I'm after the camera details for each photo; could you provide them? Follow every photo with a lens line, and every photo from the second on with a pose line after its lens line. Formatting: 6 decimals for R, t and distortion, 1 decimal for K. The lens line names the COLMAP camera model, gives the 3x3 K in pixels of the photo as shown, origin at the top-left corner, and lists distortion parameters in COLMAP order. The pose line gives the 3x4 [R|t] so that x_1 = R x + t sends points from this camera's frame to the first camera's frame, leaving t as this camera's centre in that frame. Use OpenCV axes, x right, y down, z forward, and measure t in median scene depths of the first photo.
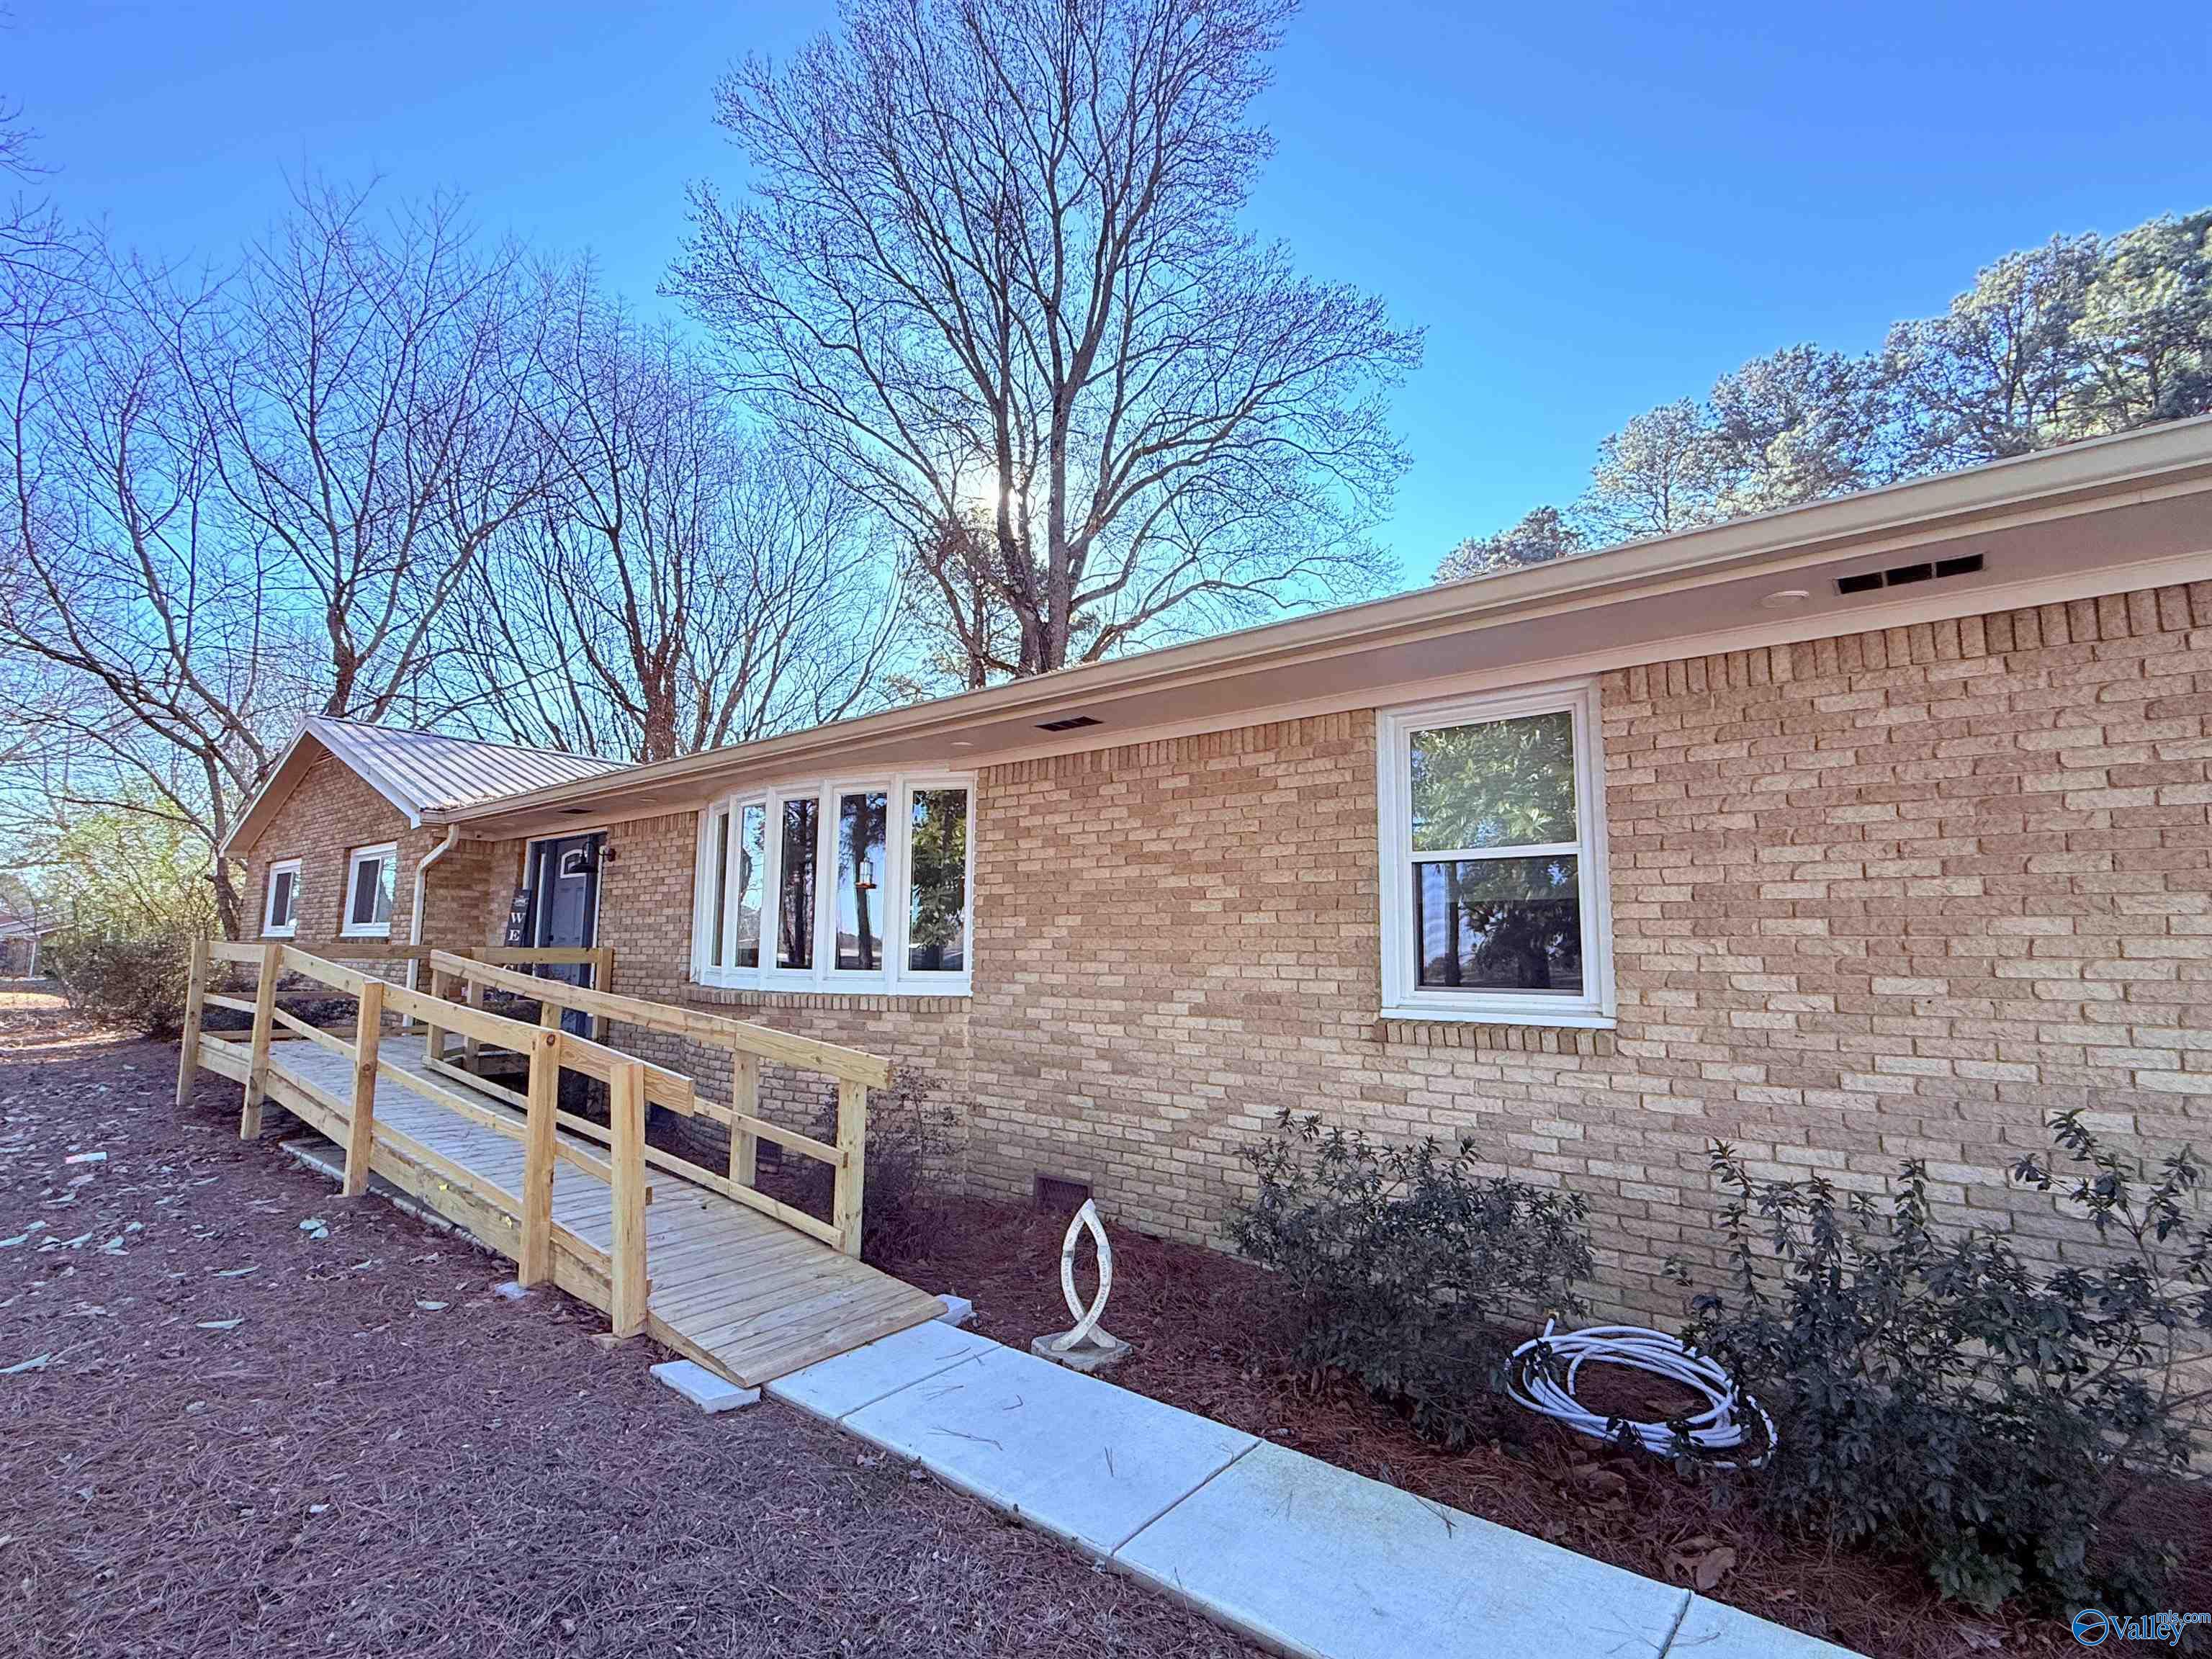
lens RADIAL K [[1020.0, 0, 1097.3], [0, 1020.0, 834.2], [0, 0, 1]] dist [0.001029, 0.000785]
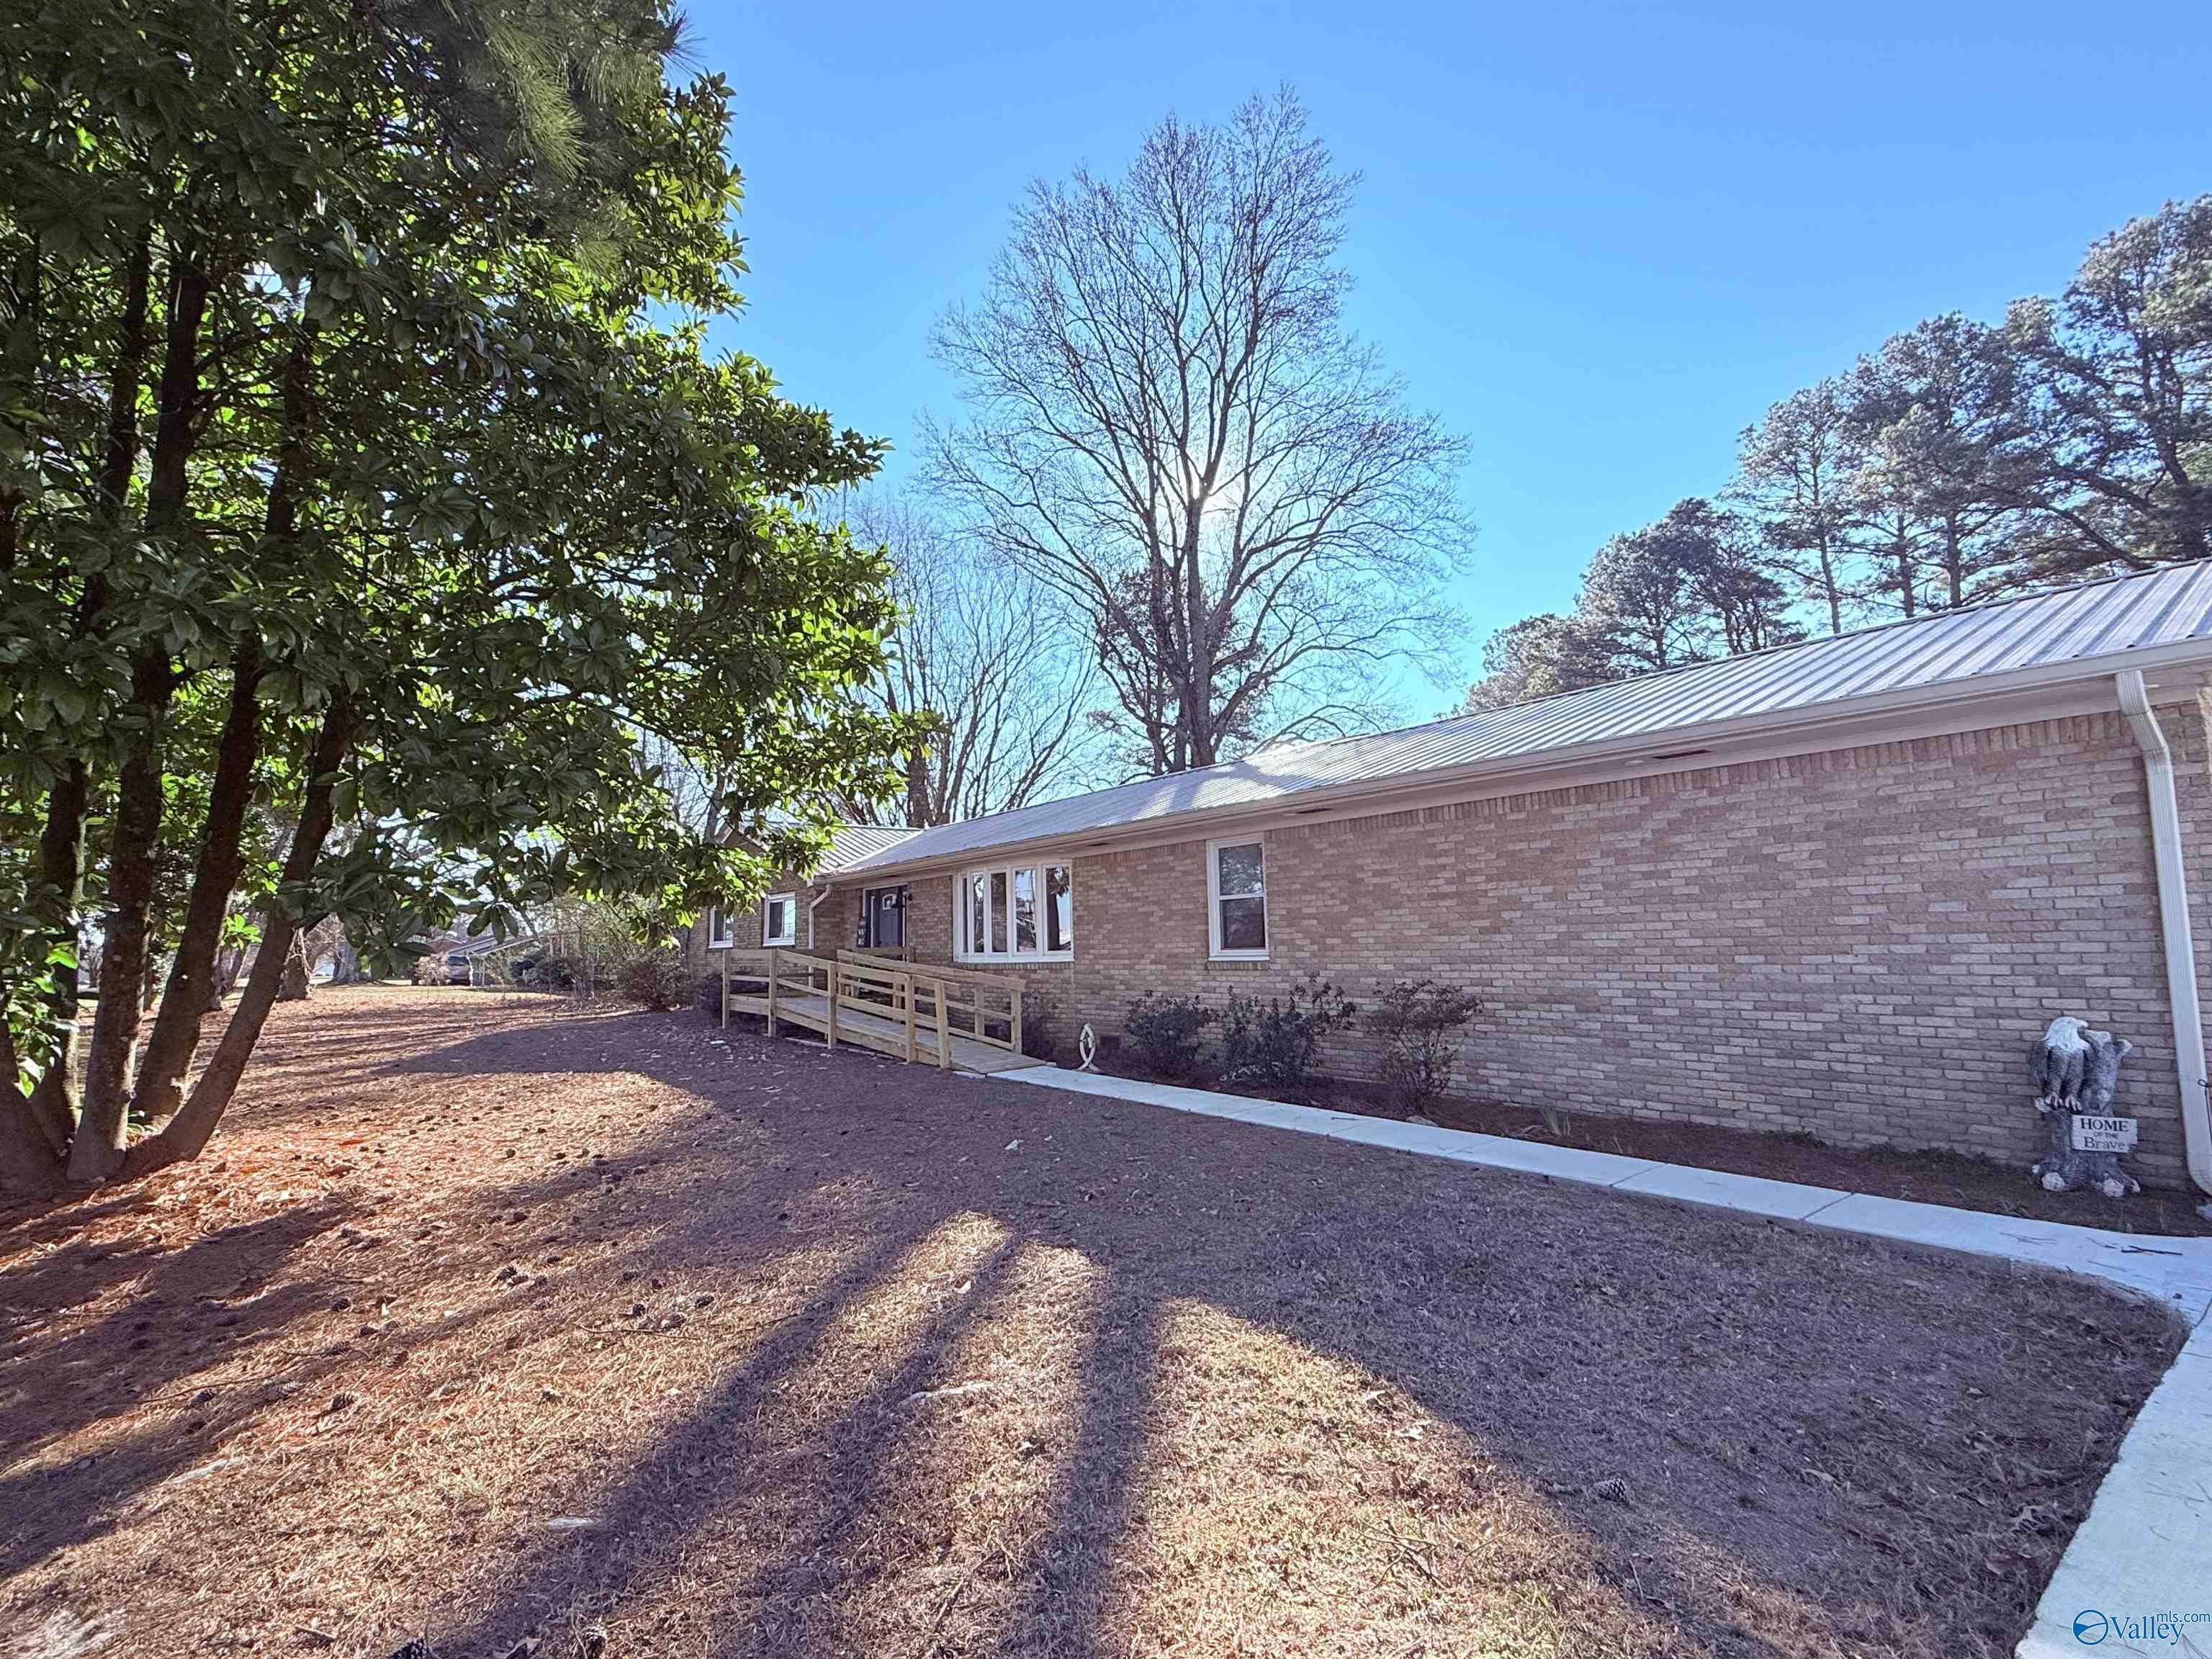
lens RADIAL K [[1020.0, 0, 1097.3], [0, 1020.0, 834.2], [0, 0, 1]] dist [0.001029, 0.000785]
pose [[0.973163, -0.059568, -0.222272, 0.261191], [0.061452, 0.998109, 0.001562, -0.070874], [0.221759, -0.015179, 0.974983, -0.691086]]
